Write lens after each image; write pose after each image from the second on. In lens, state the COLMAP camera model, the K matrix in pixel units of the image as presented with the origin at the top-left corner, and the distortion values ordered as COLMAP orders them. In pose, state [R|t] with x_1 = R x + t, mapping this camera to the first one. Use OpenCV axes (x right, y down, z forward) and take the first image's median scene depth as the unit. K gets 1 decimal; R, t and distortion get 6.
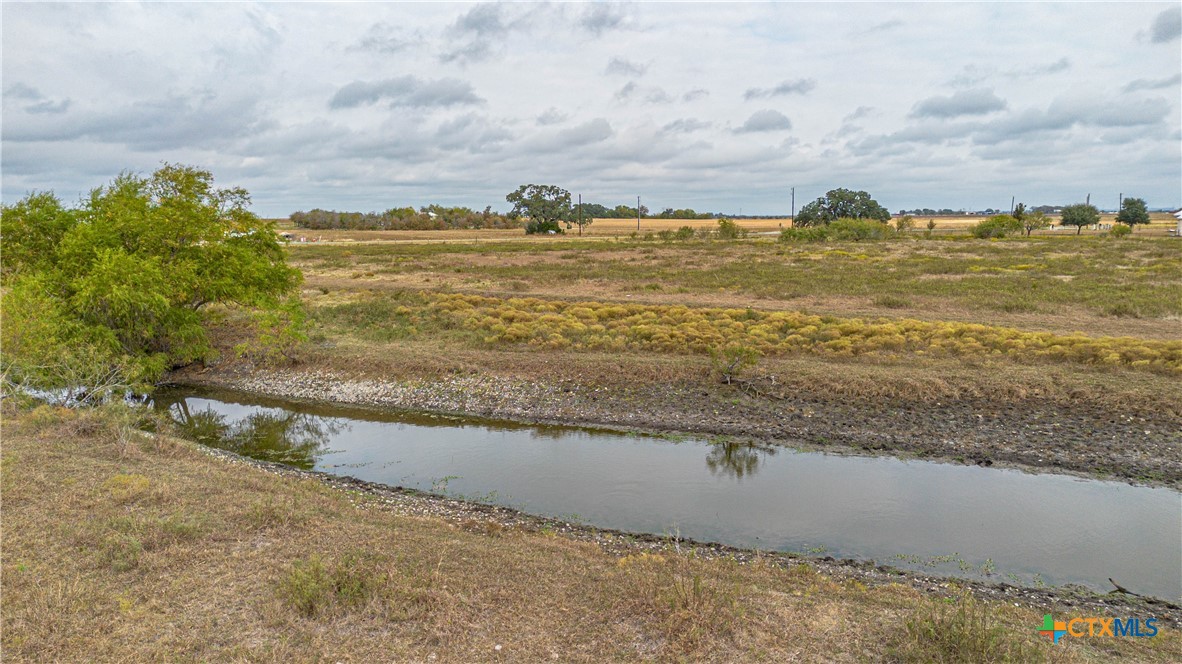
lens RADIAL K [[870.1, 0, 595.9], [0, 870.1, 335.1], [0, 0, 1]] dist [0.029566, -0.021878]
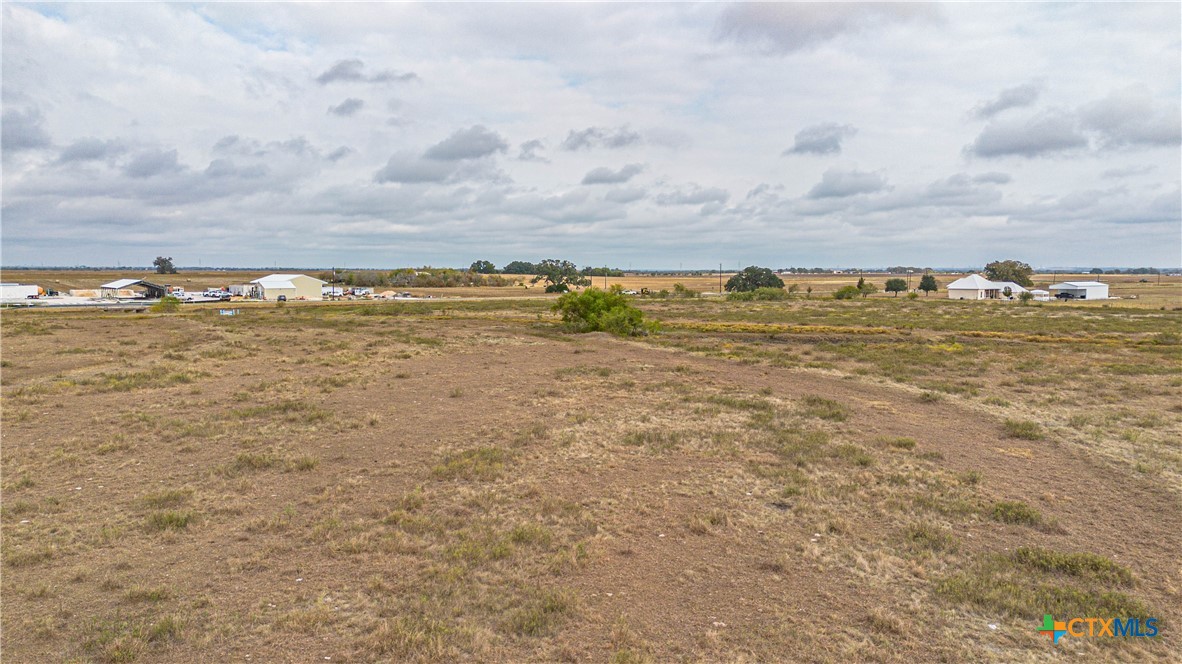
lens RADIAL K [[870.1, 0, 592.0], [0, 870.1, 332.5], [0, 0, 1]] dist [0.029566, -0.021878]
pose [[0.992005, 0.003279, 0.126155, -0.213731], [0.004636, 0.998041, -0.062392, 0.049518], [-0.126112, 0.062478, 0.990047, -0.528431]]
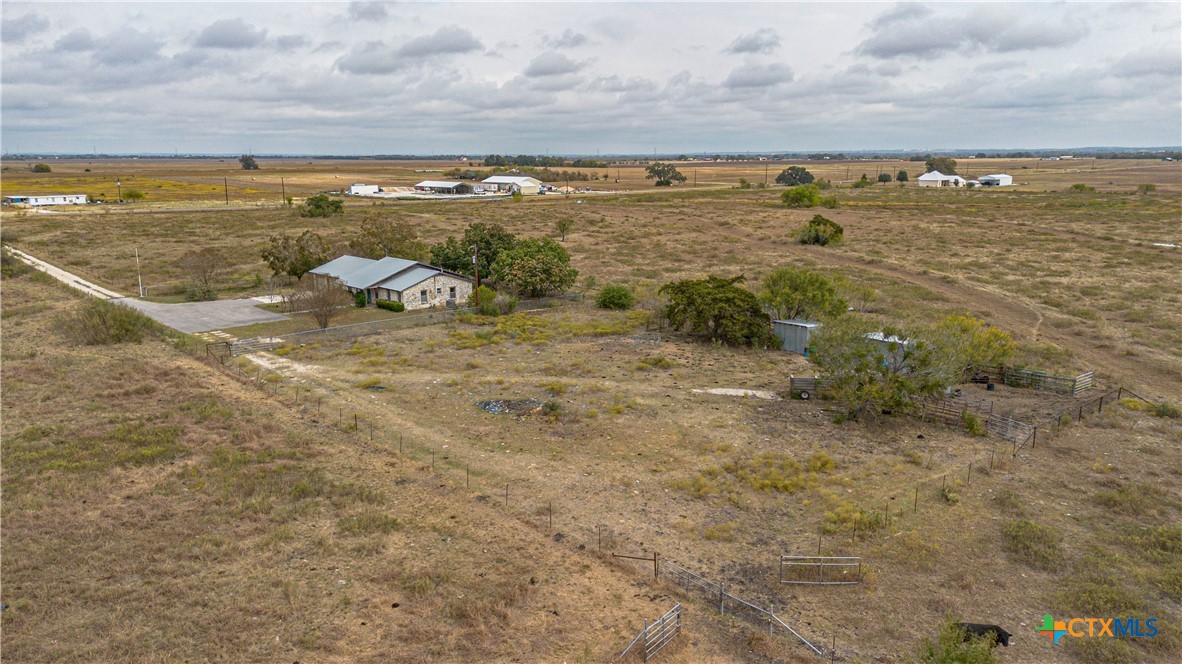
lens RADIAL K [[870.1, 0, 596.6], [0, 870.1, 332.7], [0, 0, 1]] dist [0.029566, -0.021878]
pose [[0.967035, -0.045358, 0.250572, -1.052255], [0.028099, 0.997006, 0.072032, 0.121978], [-0.253089, -0.062616, 0.965415, -1.437587]]
